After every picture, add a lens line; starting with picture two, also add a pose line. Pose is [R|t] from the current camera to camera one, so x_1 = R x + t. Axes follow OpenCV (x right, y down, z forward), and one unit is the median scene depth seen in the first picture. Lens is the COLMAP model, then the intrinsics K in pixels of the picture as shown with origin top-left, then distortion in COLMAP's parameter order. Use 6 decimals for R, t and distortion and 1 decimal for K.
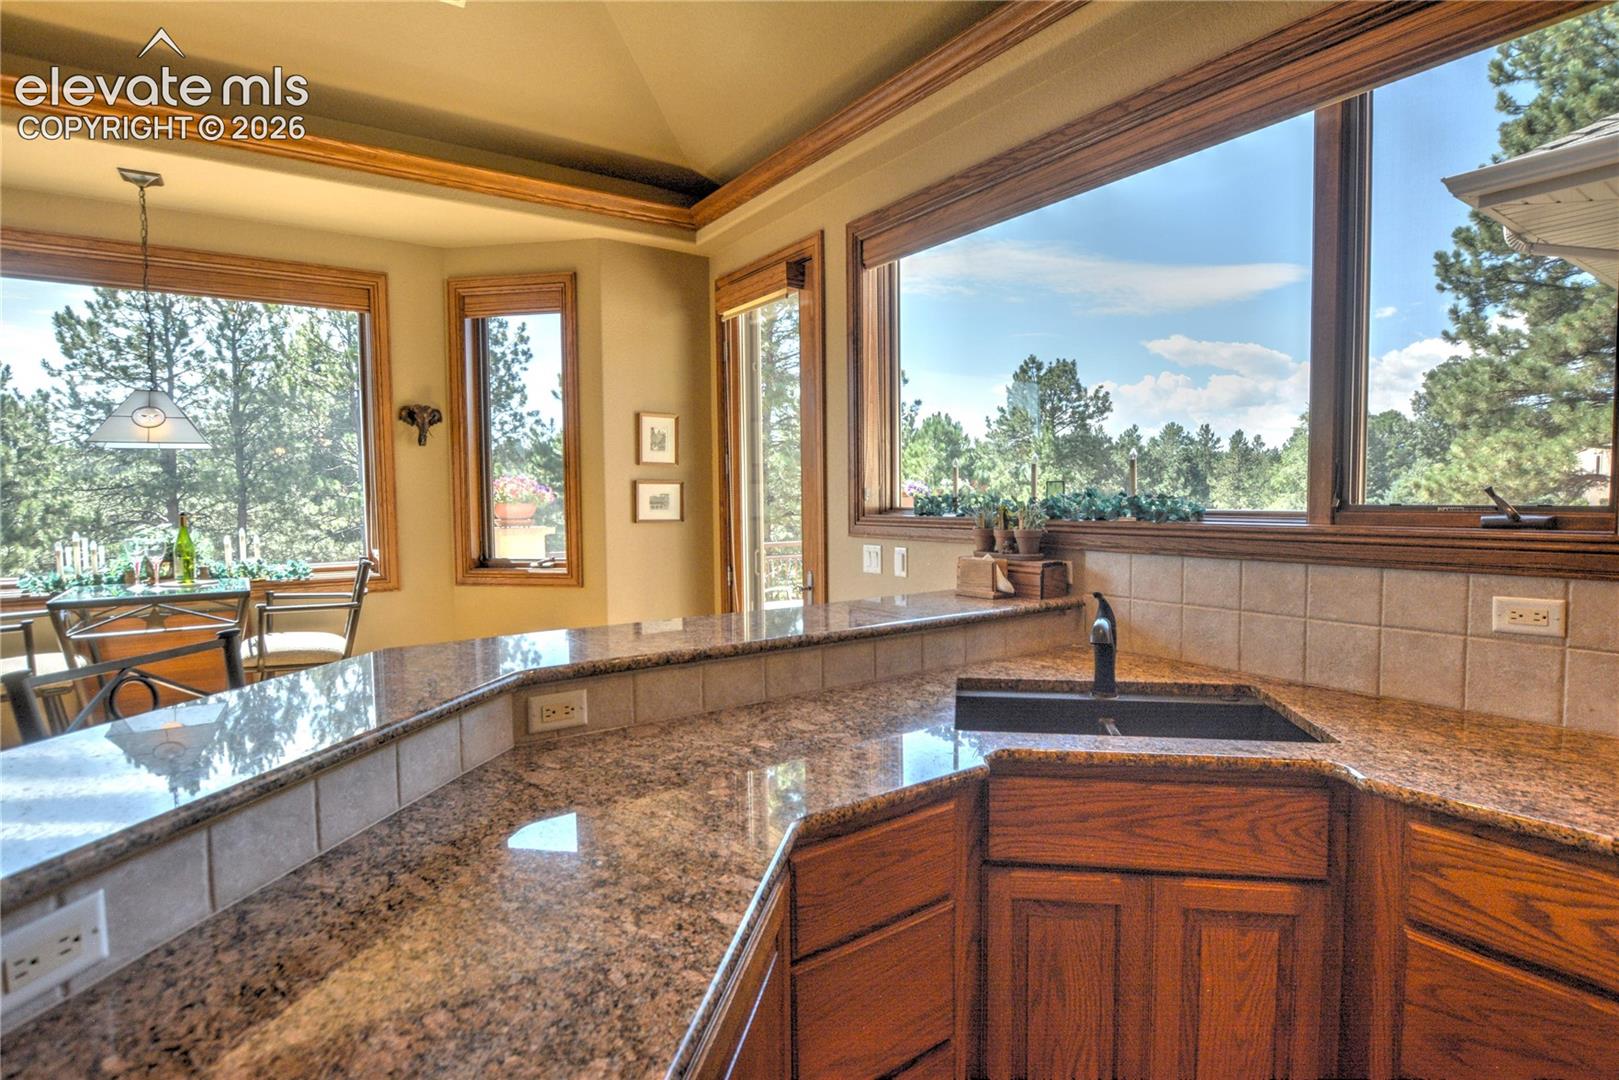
lens RADIAL K [[817.4, 0, 821.5], [0, 817.4, 540.8], [0, 0, 1]] dist [-0.022462, 0.000297]
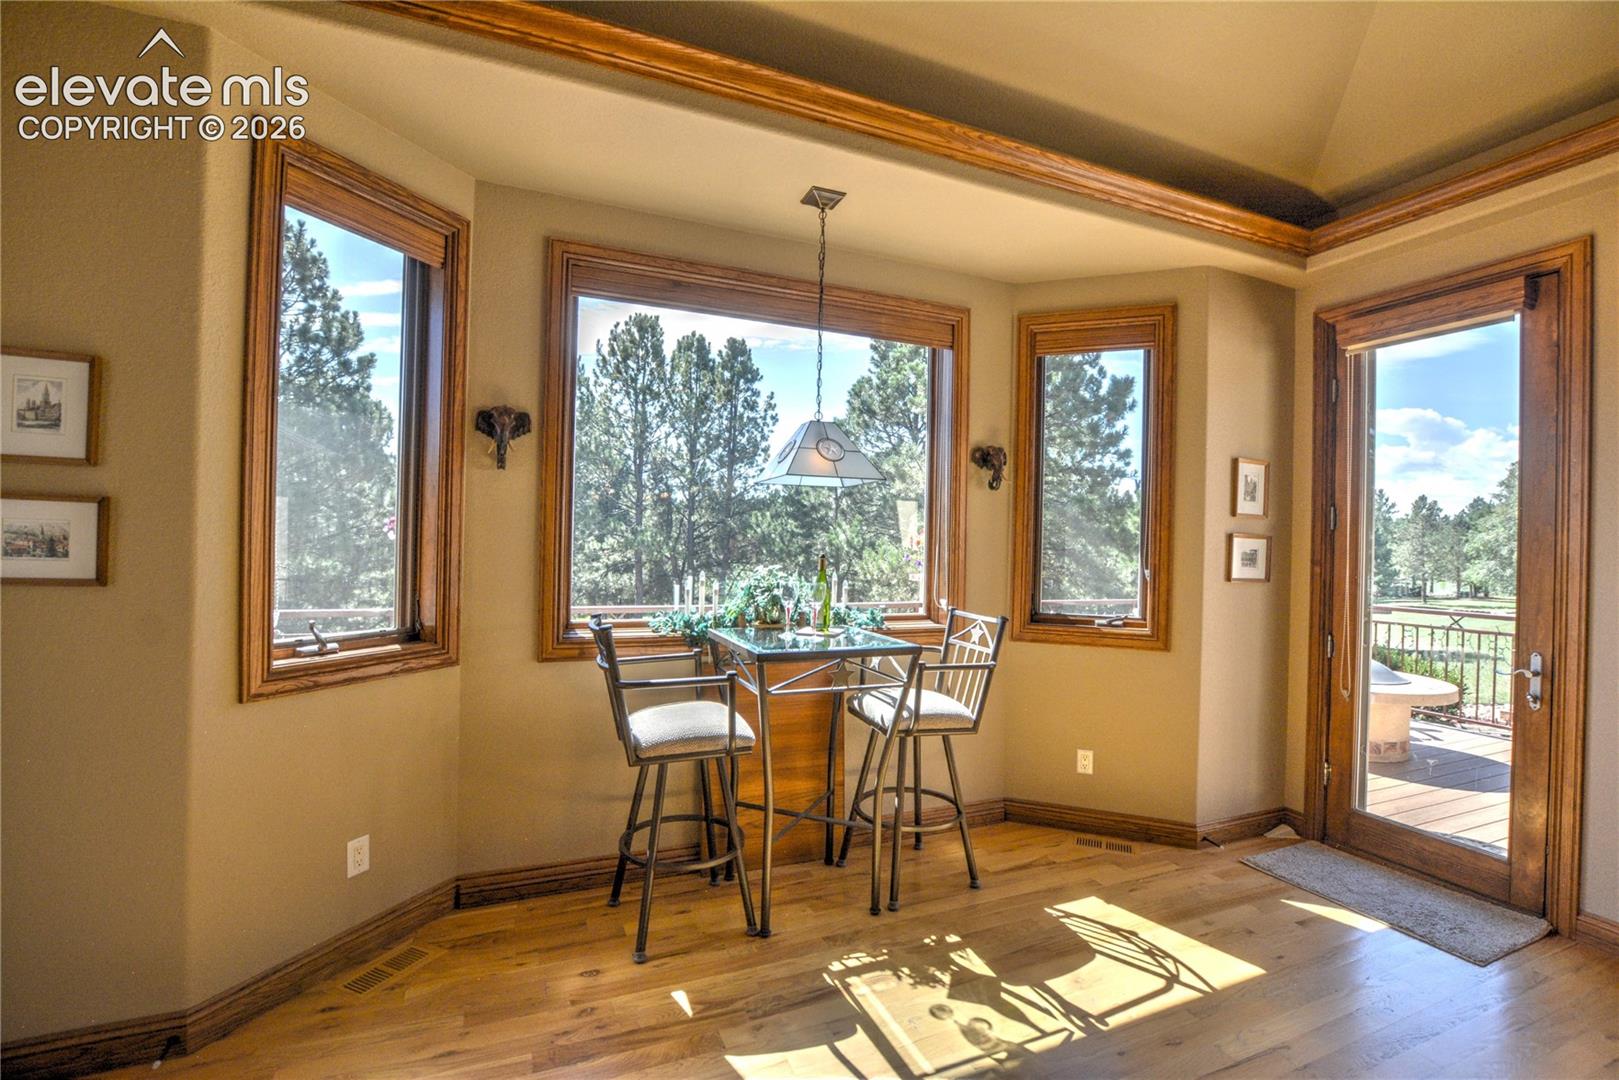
lens RADIAL K [[713.7, 0, 814.2], [0, 713.7, 543.1], [0, 0, 1]] dist [-0.033999, 0.004647]
pose [[0.976654, 0.031436, -0.212507, -0.514027], [-0.043488, 0.997685, -0.052279, -0.004026], [0.210371, 0.060300, 0.975760, 0.159892]]
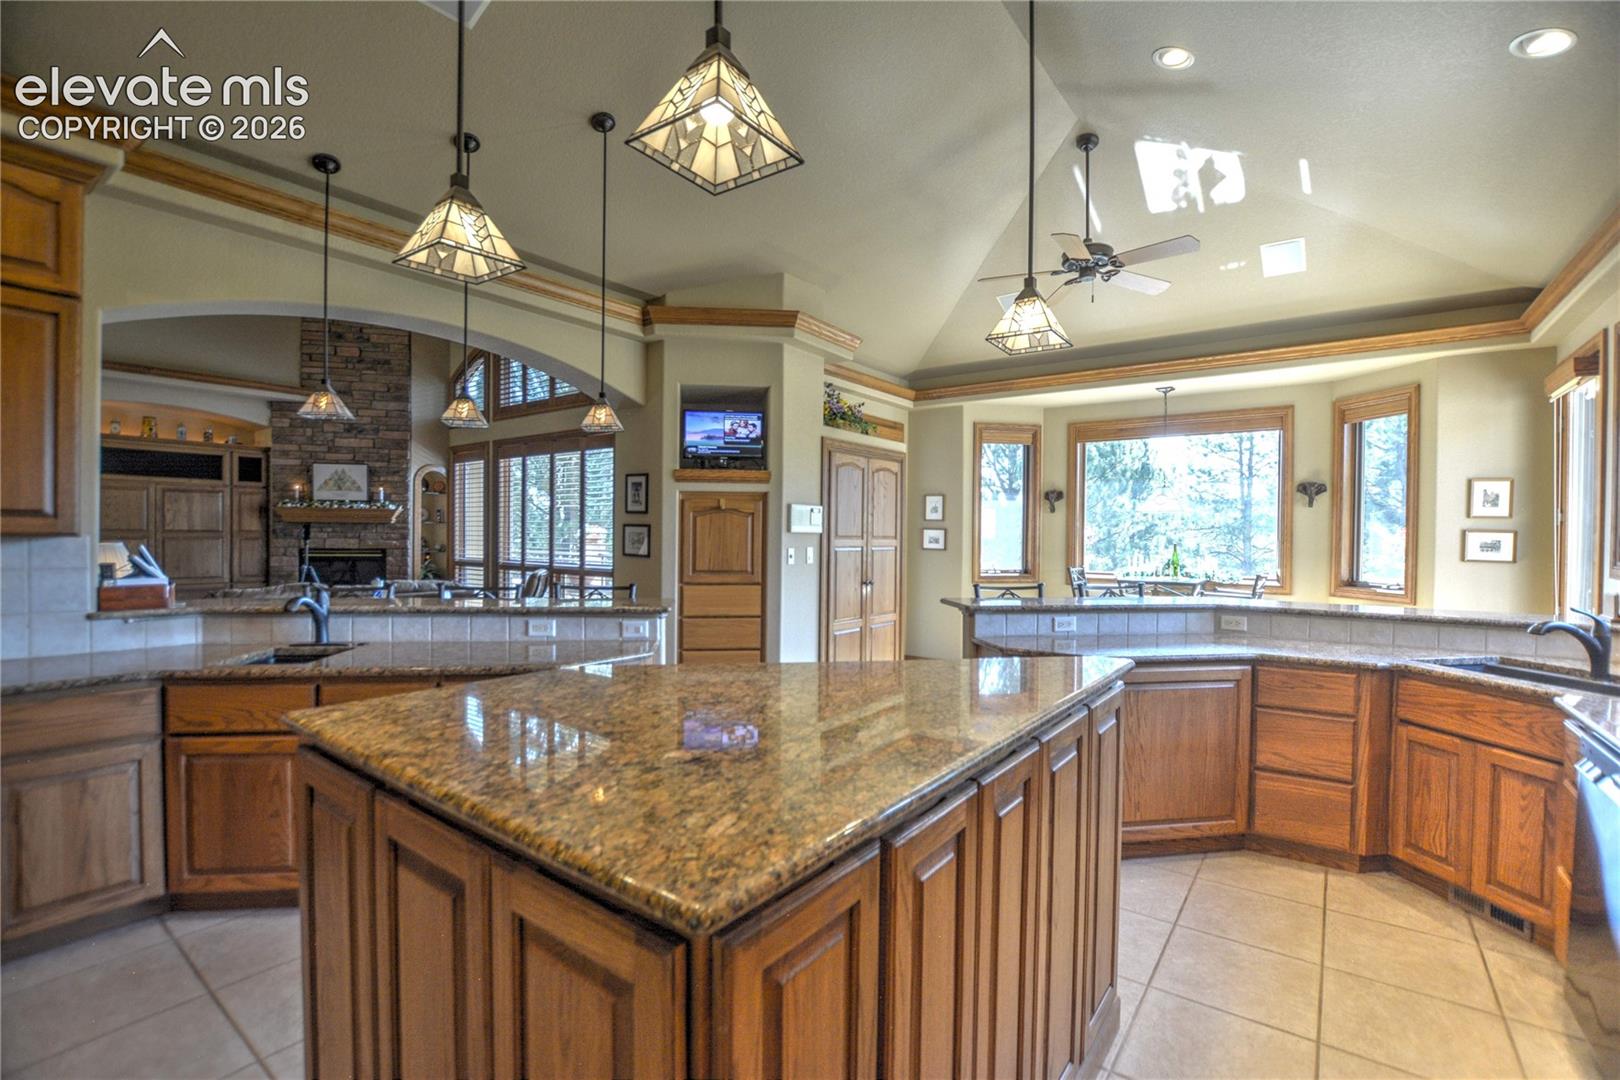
lens RADIAL K [[714.2, 0, 810.0], [0, 714.2, 543.3], [0, 0, 1]] dist [-0.033999, 0.004647]
pose [[0.308414, 0.025292, -0.950916, 0.531546], [-0.066645, 0.997765, 0.004923, 0.014145], [0.948915, 0.061855, 0.309410, -0.374502]]
